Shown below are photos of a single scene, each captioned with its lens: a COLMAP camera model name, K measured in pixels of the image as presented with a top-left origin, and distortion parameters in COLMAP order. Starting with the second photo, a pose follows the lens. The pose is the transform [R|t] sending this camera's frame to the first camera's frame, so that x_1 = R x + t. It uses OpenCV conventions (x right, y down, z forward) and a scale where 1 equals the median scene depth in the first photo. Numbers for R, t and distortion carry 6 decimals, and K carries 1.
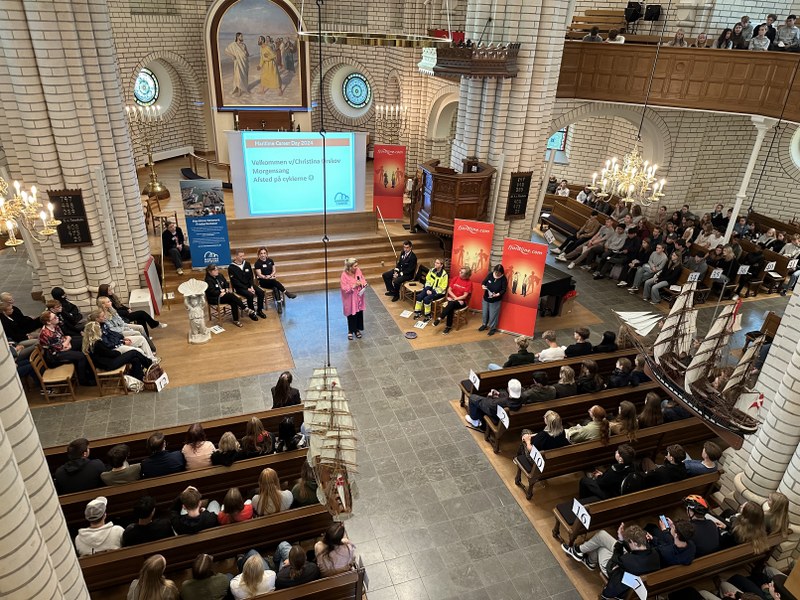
lens RADIAL K [[561.4, 0, 404.9], [0, 561.4, 301.4], [0, 0, 1]] dist [-0.001845, -0.005904]
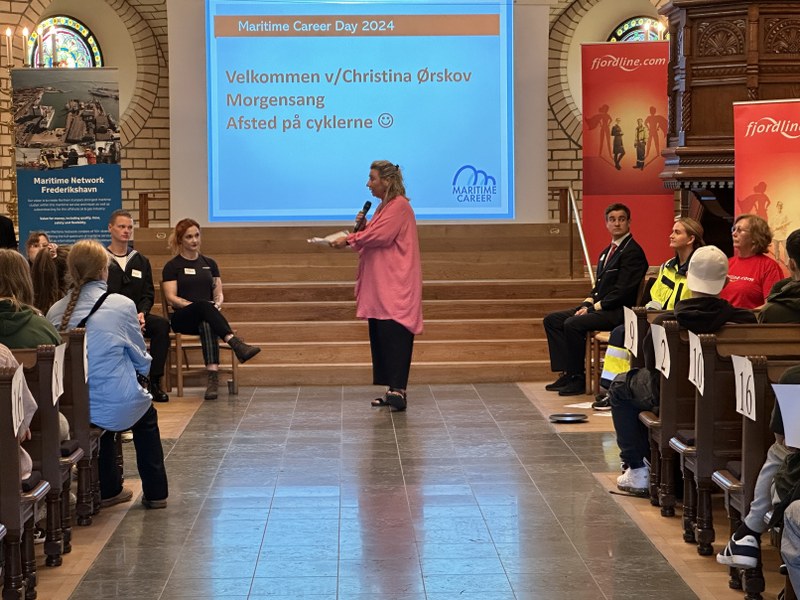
lens RADIAL K [[1921.1, 0, 397.7], [0, 1921.1, 300.1], [0, 0, 1]] dist [-0.083143, 0.000000]
pose [[0.947251, -0.038658, -0.318152, 0.219456], [-0.095290, 0.913835, -0.394748, 0.359422], [0.305998, 0.404242, 0.861947, 0.016169]]
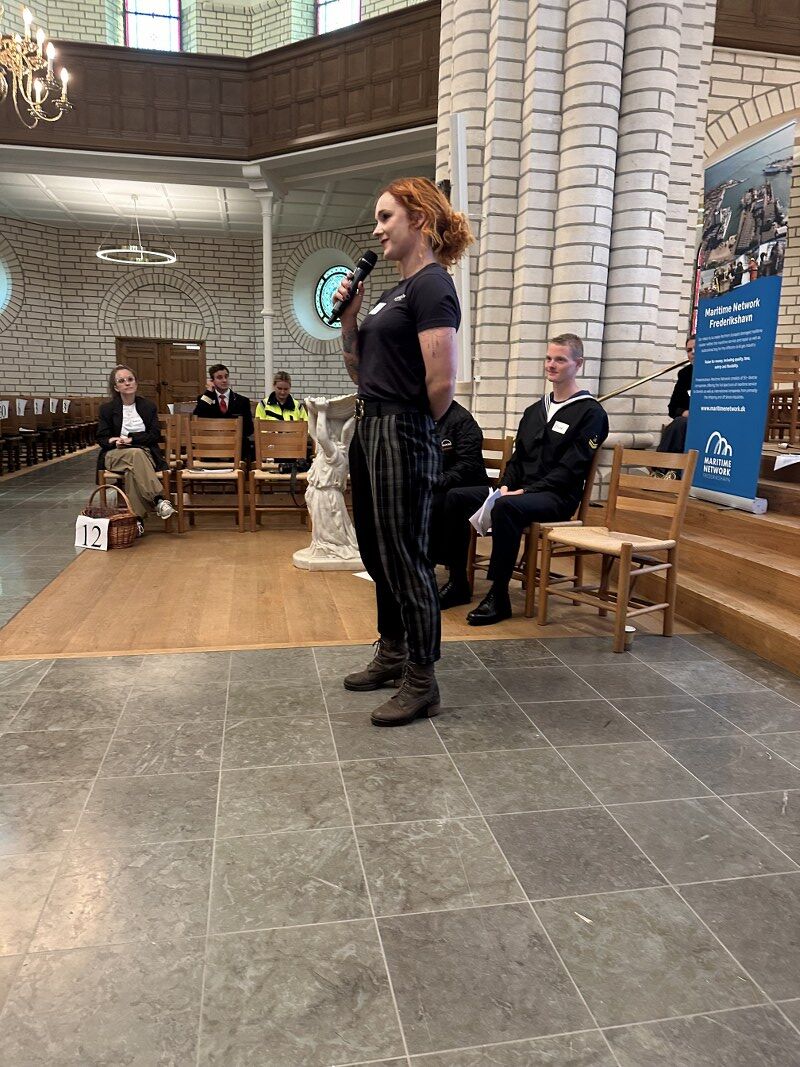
lens RADIAL K [[748.7, 0, 400.2], [0, 748.7, 532.0], [0, 0, 1]] dist [-0.001845, -0.005904]
pose [[-0.168970, 0.119930, -0.978297, 0.034163], [-0.476551, 0.858897, 0.187602, -0.038543], [0.862756, 0.497908, -0.087975, 0.849204]]
